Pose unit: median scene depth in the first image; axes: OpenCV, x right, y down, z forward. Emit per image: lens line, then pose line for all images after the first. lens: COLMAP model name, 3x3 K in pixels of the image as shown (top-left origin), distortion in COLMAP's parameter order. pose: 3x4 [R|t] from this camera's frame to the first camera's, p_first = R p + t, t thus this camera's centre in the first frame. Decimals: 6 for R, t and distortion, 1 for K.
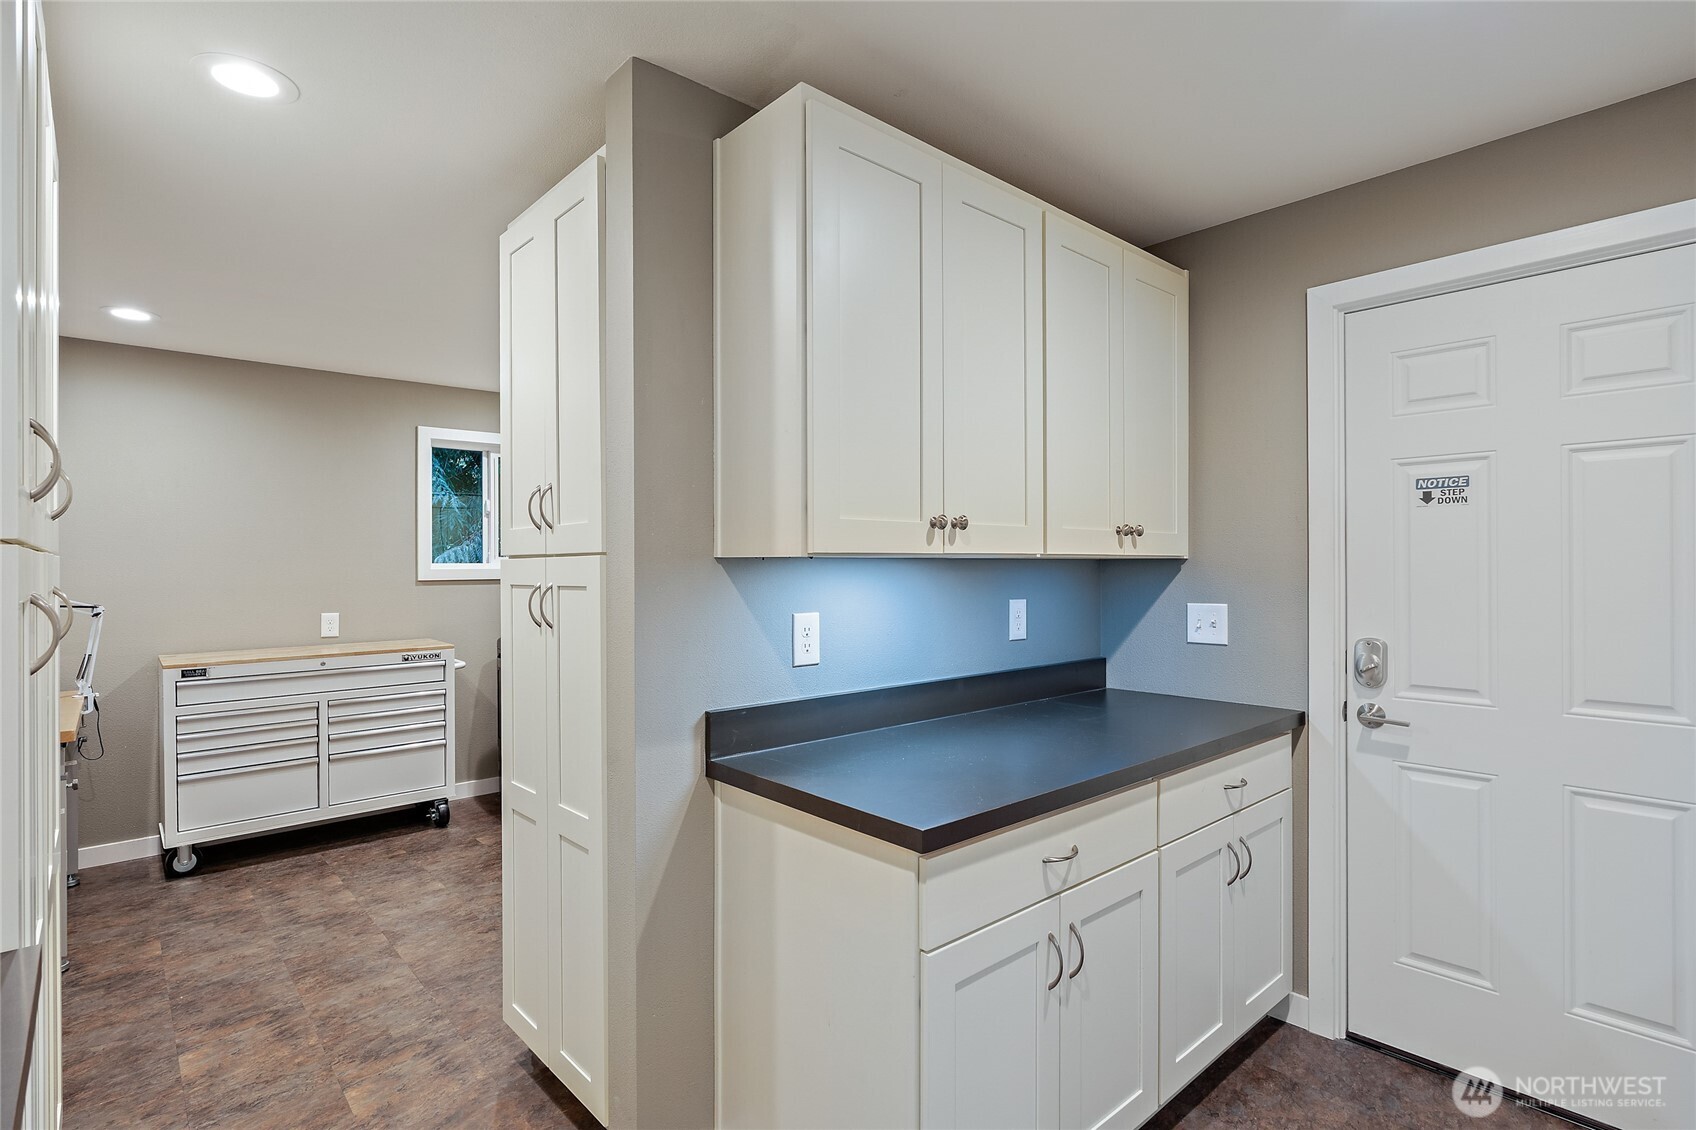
lens RADIAL K [[830.7, 0, 857.9], [0, 830.7, 554.9], [0, 0, 1]] dist [-0.000144, -0.001105]
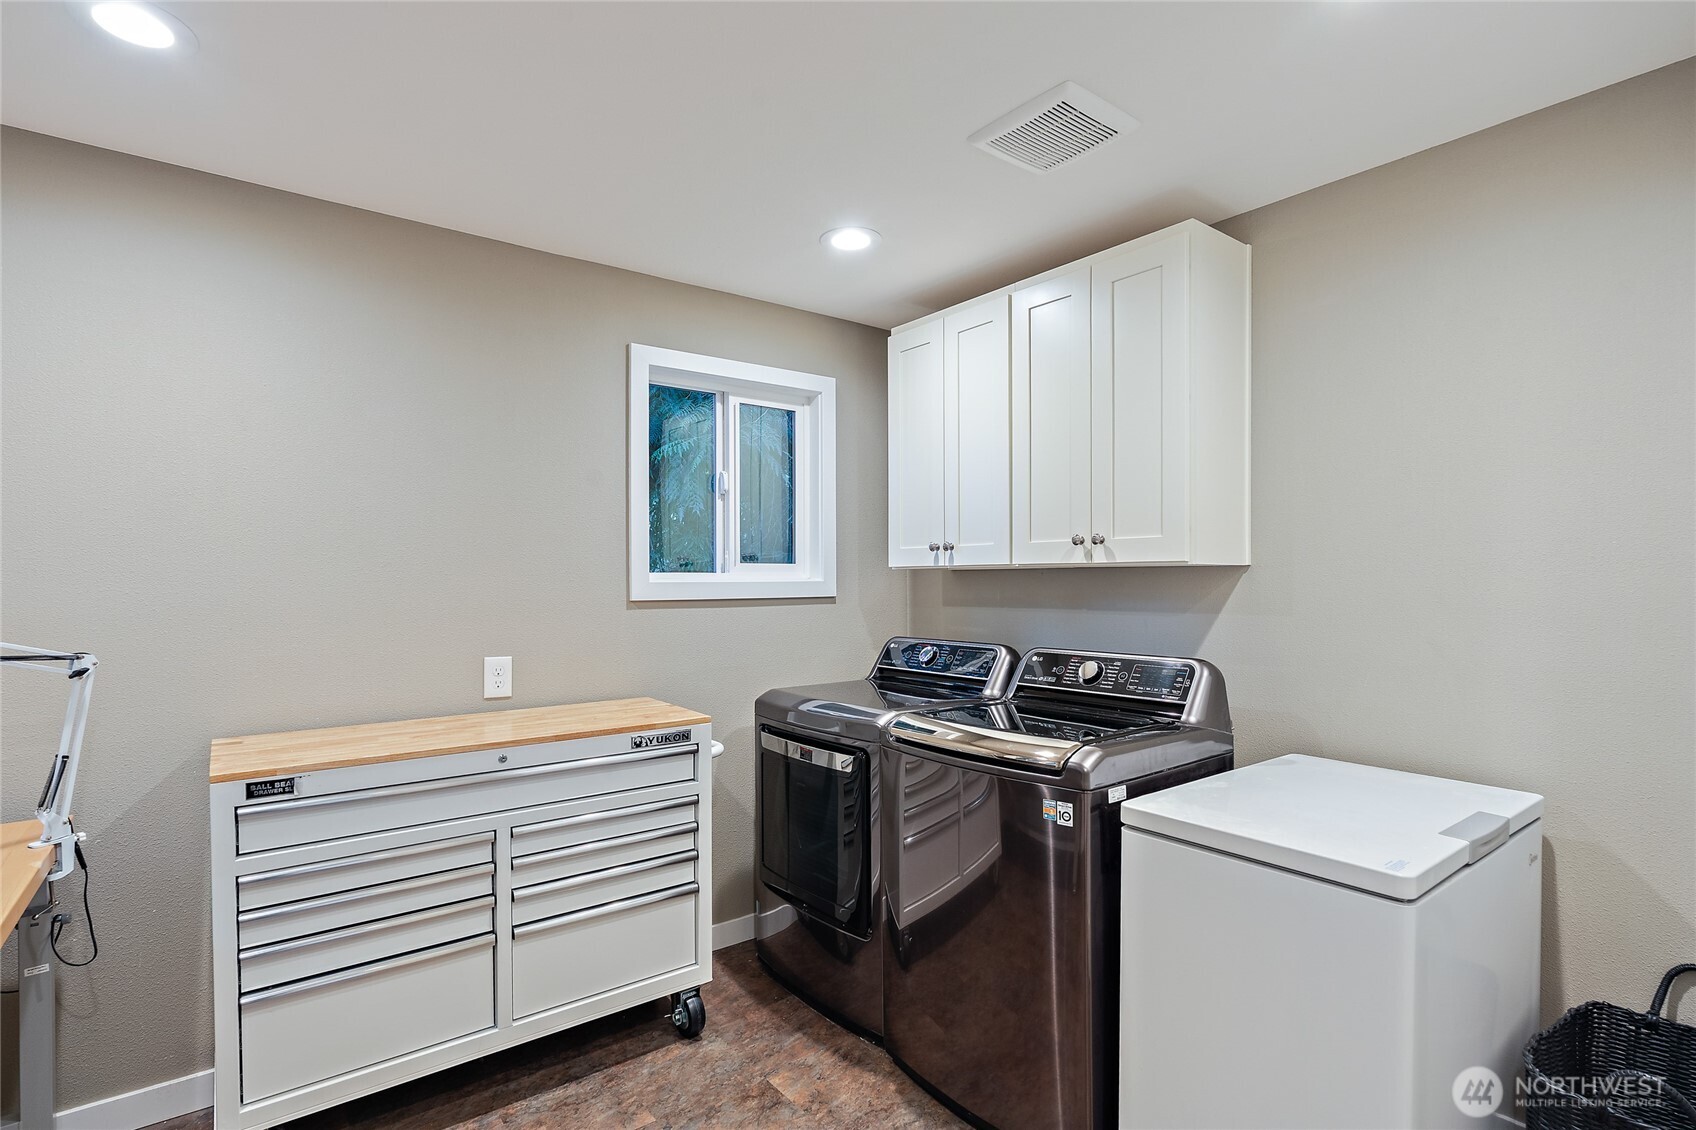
lens RADIAL K [[802.0, 0, 839.0], [0, 802.0, 576.0], [0, 0, 1]] dist [-0.001236, 0.002579]
pose [[0.996741, 0.000612, -0.080668, -0.360155], [-0.000091, 0.999979, 0.006461, 0.009829], [0.080671, -0.006432, 0.996720, 0.469402]]
